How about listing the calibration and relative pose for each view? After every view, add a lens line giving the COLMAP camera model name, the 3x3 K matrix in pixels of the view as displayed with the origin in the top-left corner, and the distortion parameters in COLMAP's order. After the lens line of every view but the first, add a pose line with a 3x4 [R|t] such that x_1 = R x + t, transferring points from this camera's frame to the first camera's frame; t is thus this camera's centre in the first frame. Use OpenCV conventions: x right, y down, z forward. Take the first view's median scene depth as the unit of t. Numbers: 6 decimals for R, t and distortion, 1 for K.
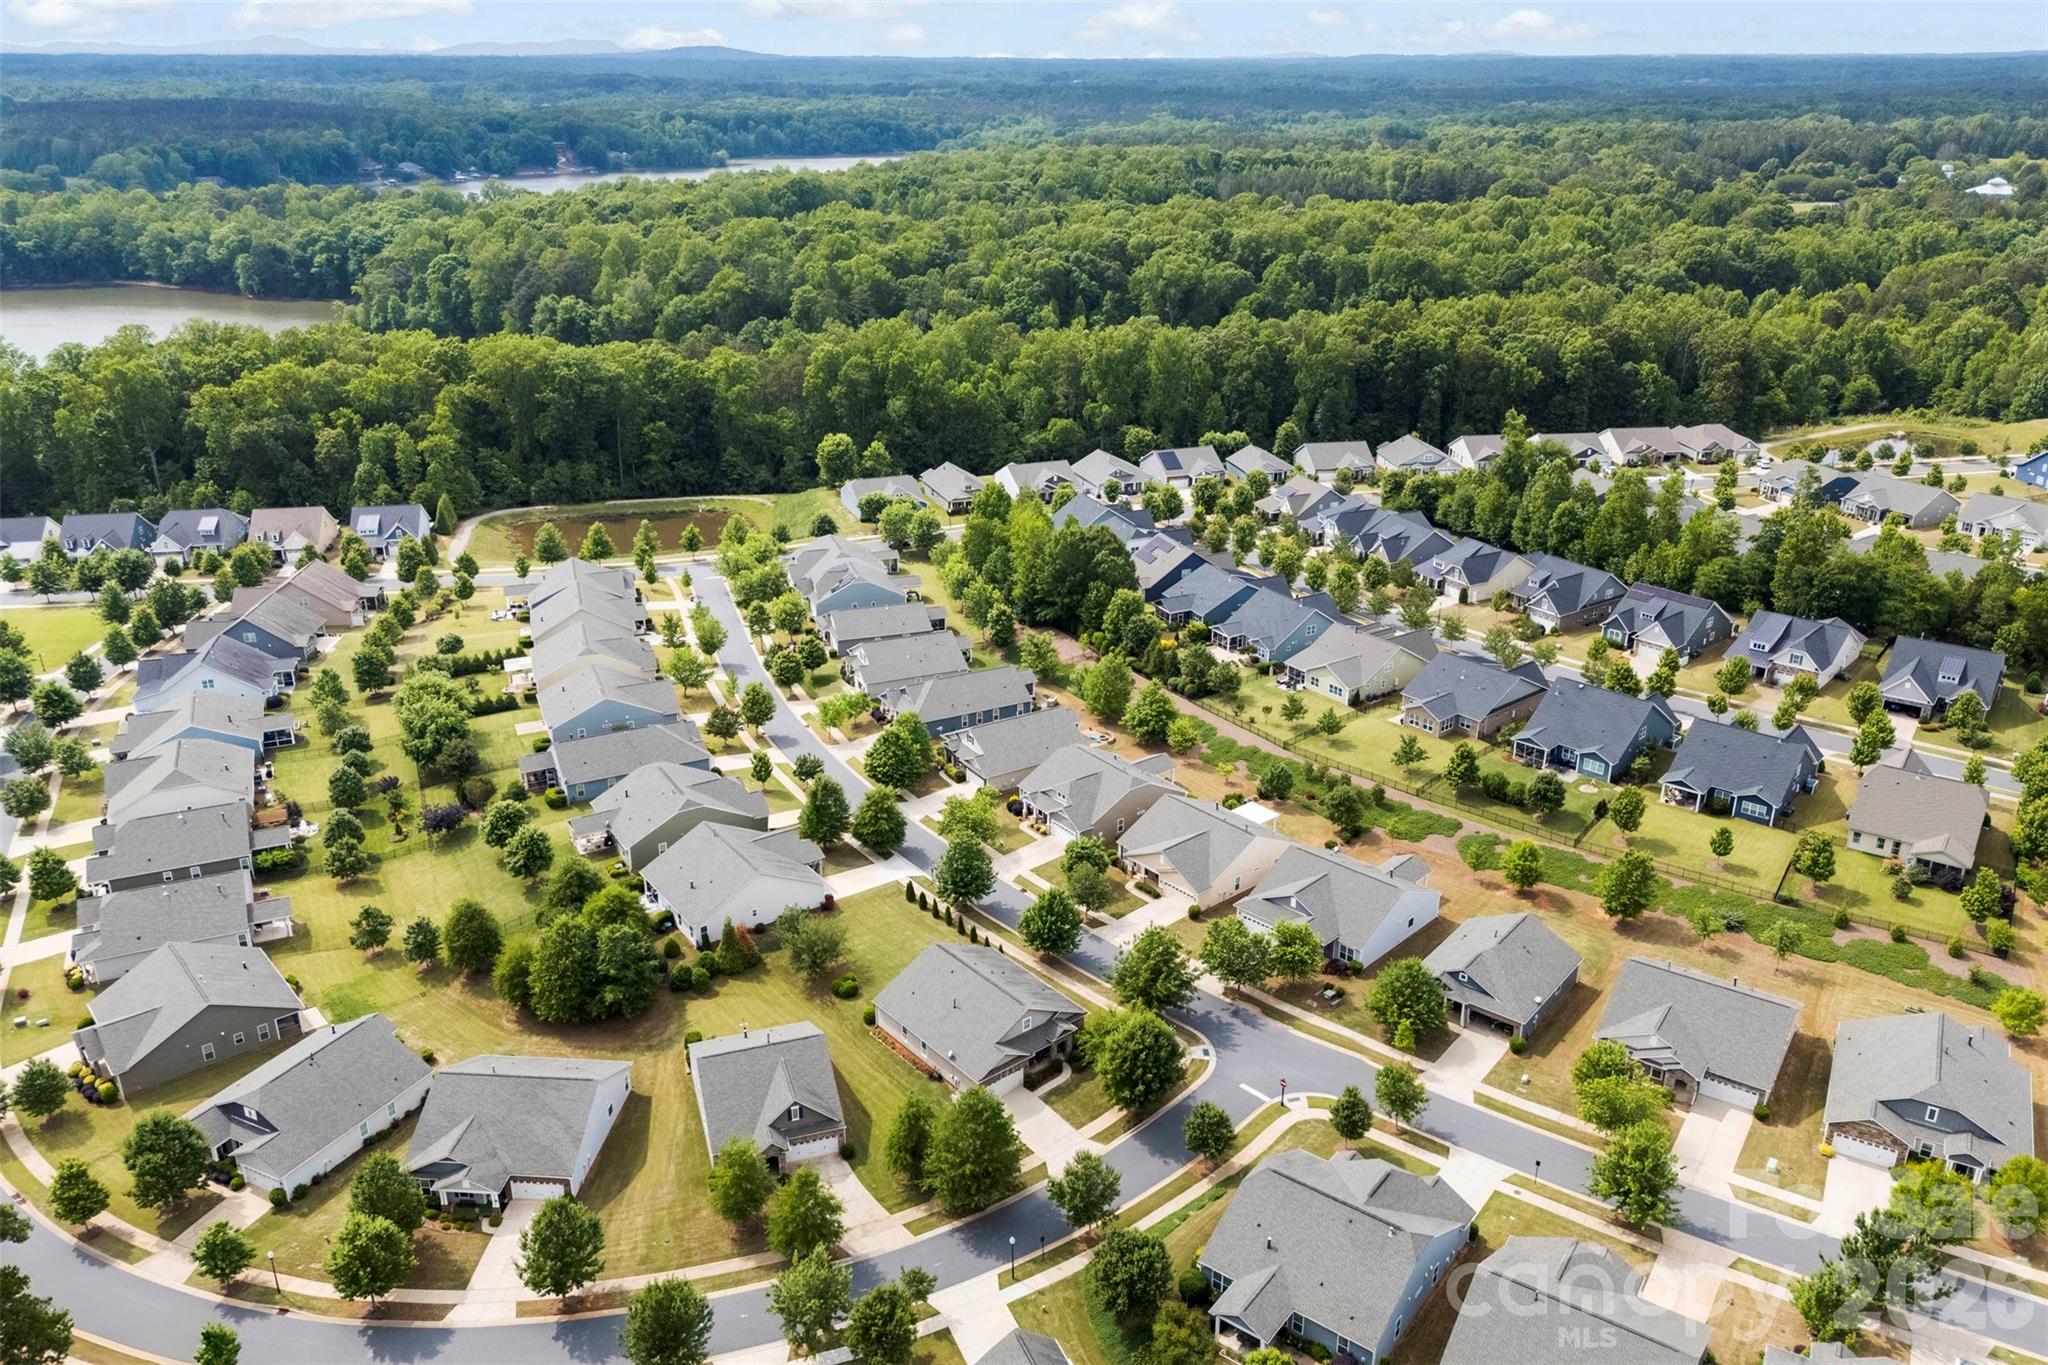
lens RADIAL K [[1522.4, 0, 1016.2], [0, 1522.4, 683.9], [0, 0, 1]] dist [0.050140, -0.050208]
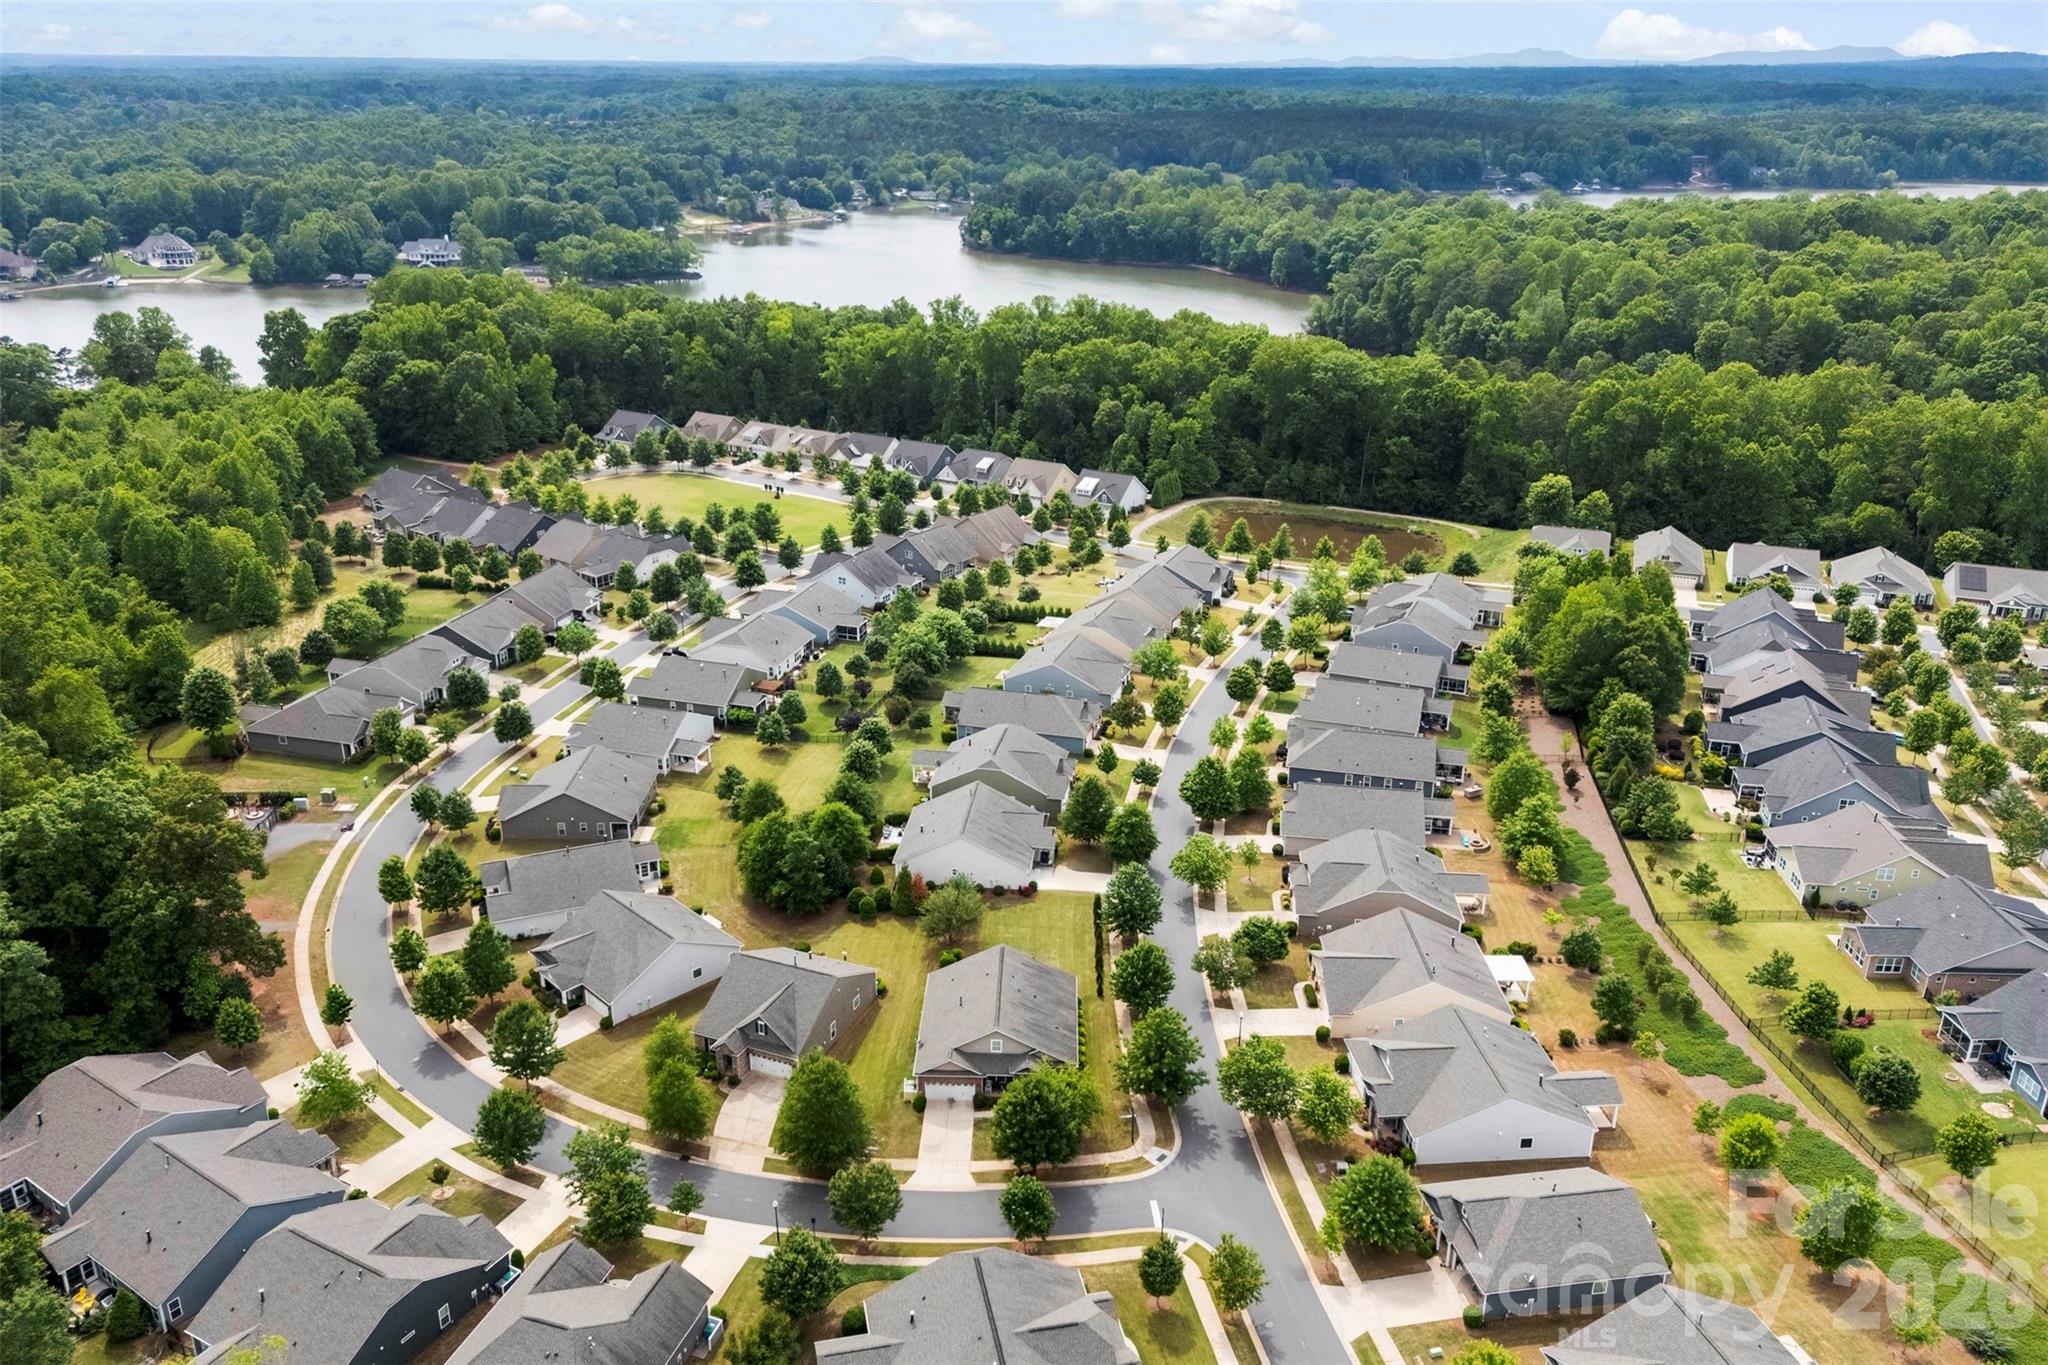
lens RADIAL K [[1522.4, 0, 1016.2], [0, 1522.4, 683.9], [0, 0, 1]] dist [0.050140, -0.050208]
pose [[0.756463, 0.245816, -0.606084, 0.146655], [-0.249530, 0.965060, 0.079967, -0.022677], [0.604565, 0.090744, 0.791370, 0.053160]]
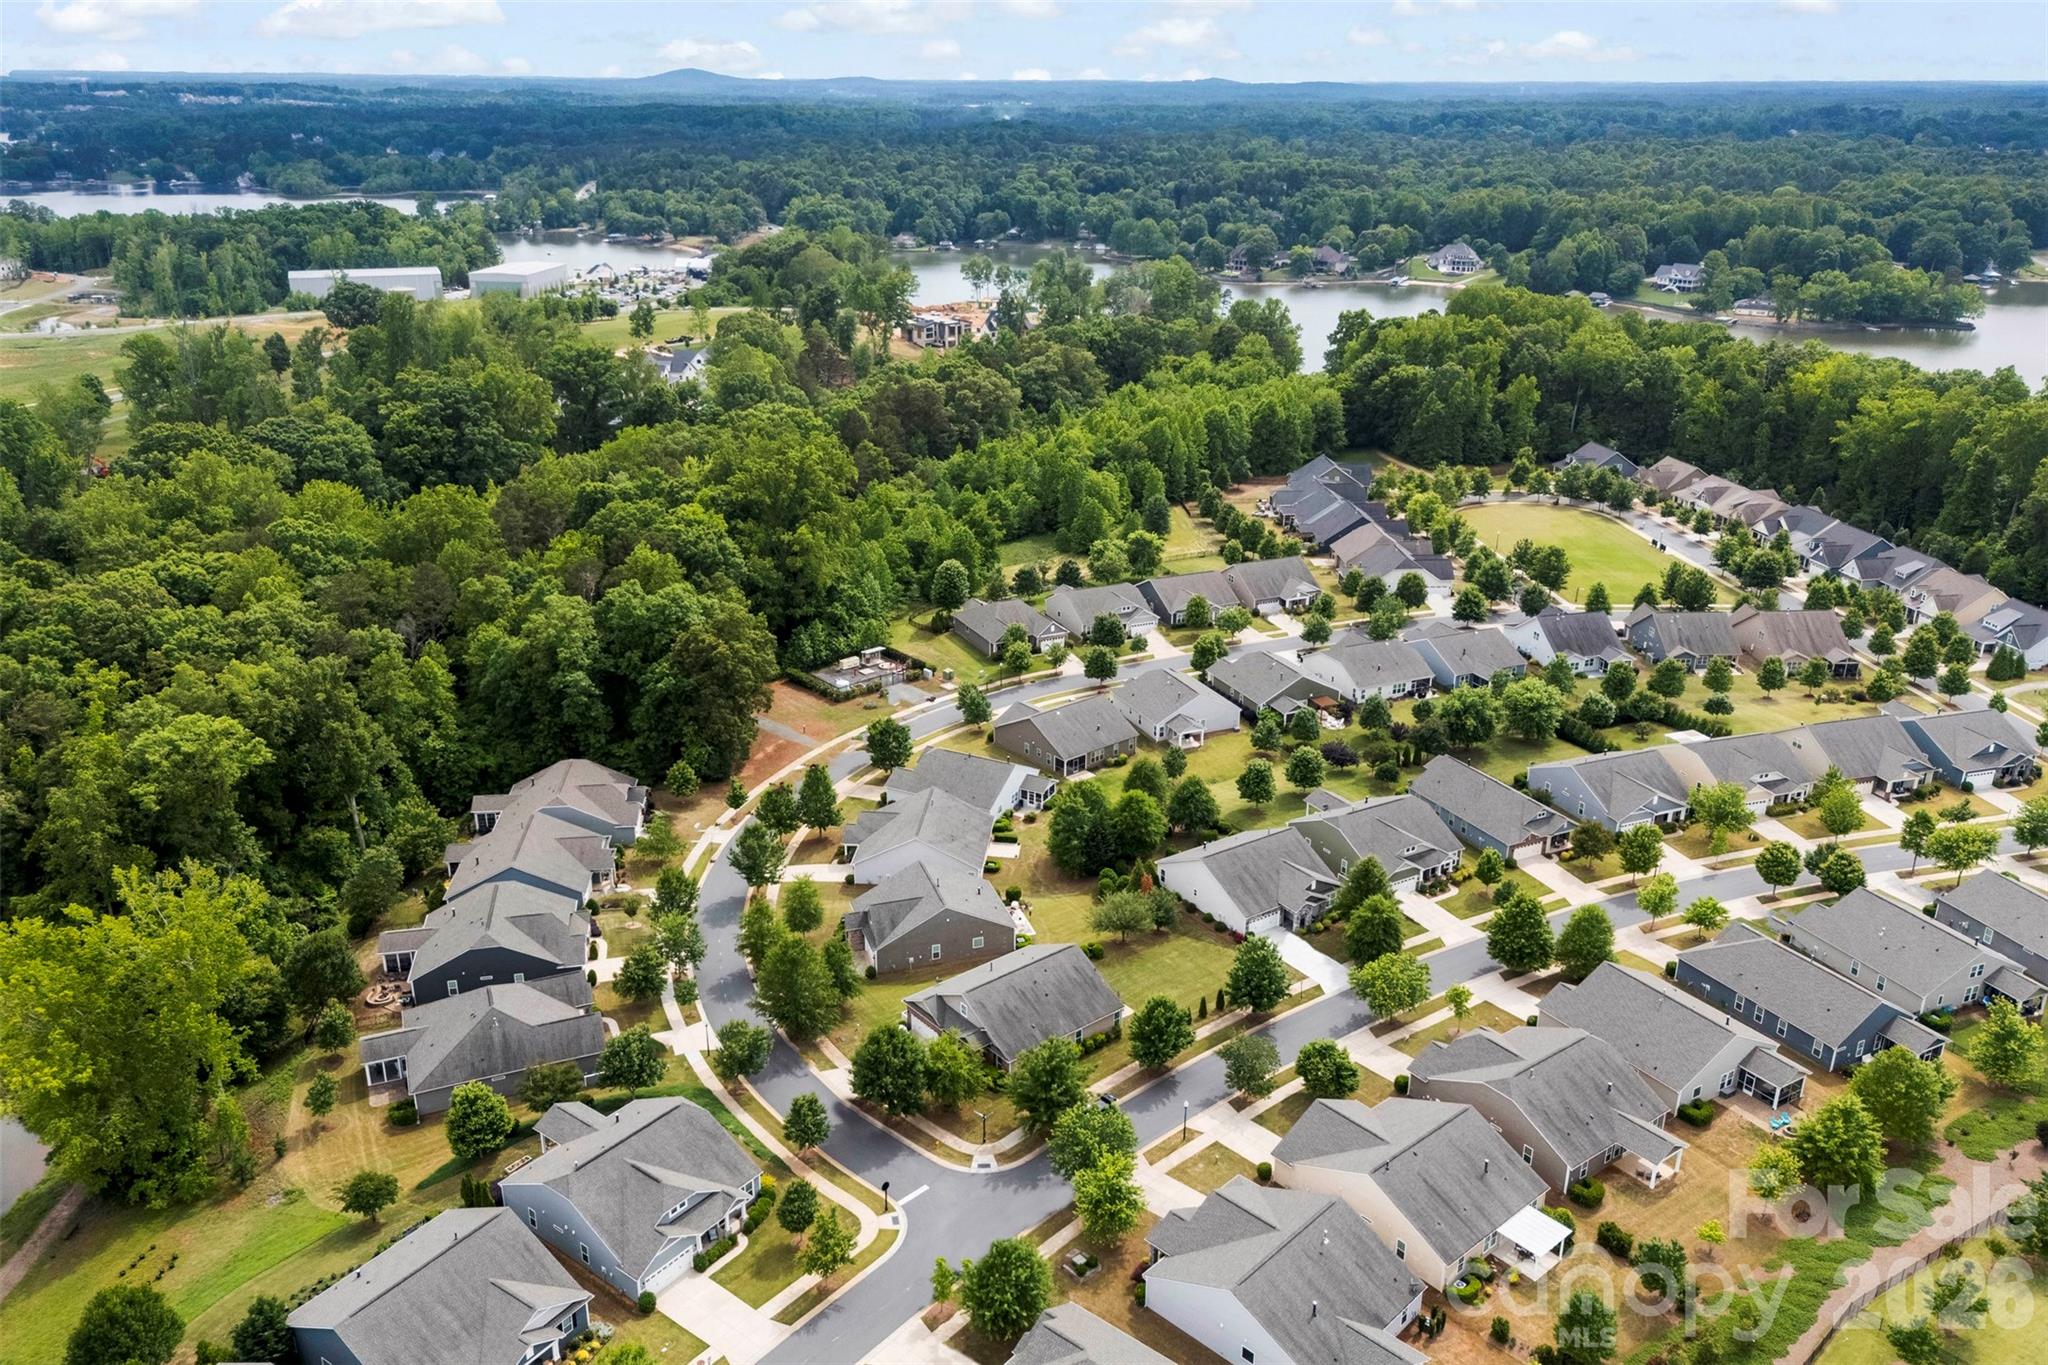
lens RADIAL K [[1522.4, 0, 1016.2], [0, 1522.4, 683.9], [0, 0, 1]] dist [0.050140, -0.050208]
pose [[-0.000626, 0.361487, -0.932377, 0.237220], [-0.378786, 0.862815, 0.334772, -0.087839], [0.925484, 0.353381, 0.136386, 0.212650]]
